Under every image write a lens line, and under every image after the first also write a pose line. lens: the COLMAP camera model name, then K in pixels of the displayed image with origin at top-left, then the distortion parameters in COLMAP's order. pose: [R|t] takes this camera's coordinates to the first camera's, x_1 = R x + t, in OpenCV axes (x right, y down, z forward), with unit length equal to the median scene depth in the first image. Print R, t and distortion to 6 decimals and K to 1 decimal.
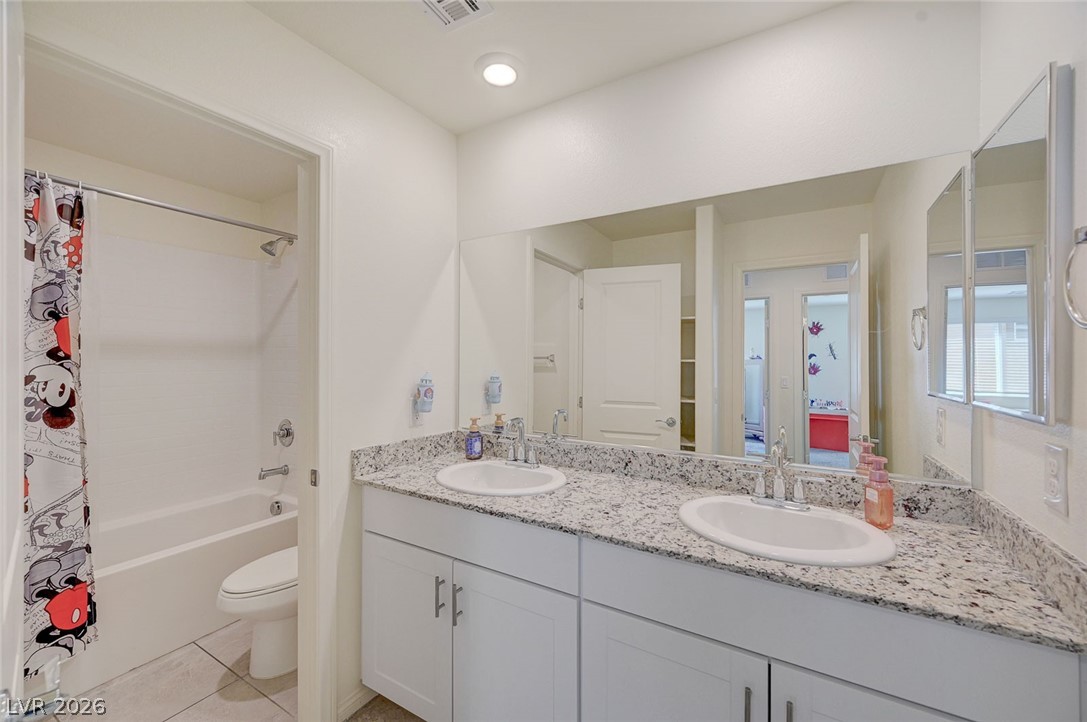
lens RADIAL K [[431.6, 0, 539.1], [0, 431.6, 360.6], [0, 0, 1]] dist [-0.000442, 0.000895]
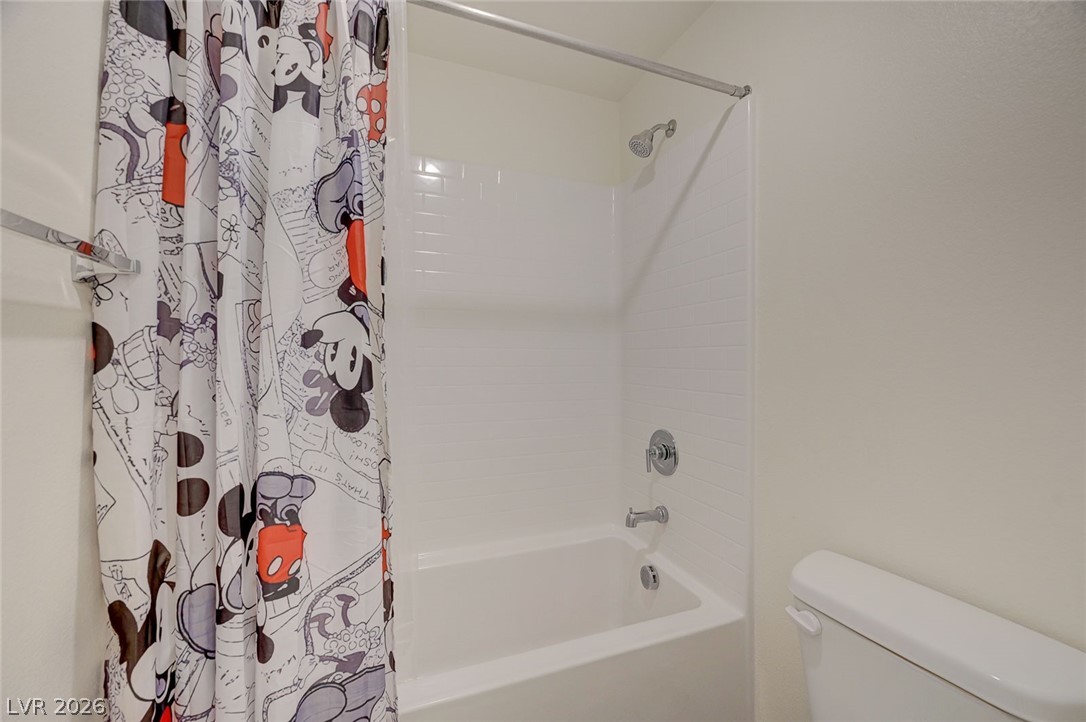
lens RADIAL K [[431.2, 0, 542.5], [0, 431.2, 360.3], [0, 0, 1]] dist [-0.000442, 0.000895]
pose [[0.789759, 0.000307, -0.613418, -0.599520], [-0.000752, 1.000000, -0.000468, 0.070209], [0.613417, 0.000831, 0.789758, 0.725931]]
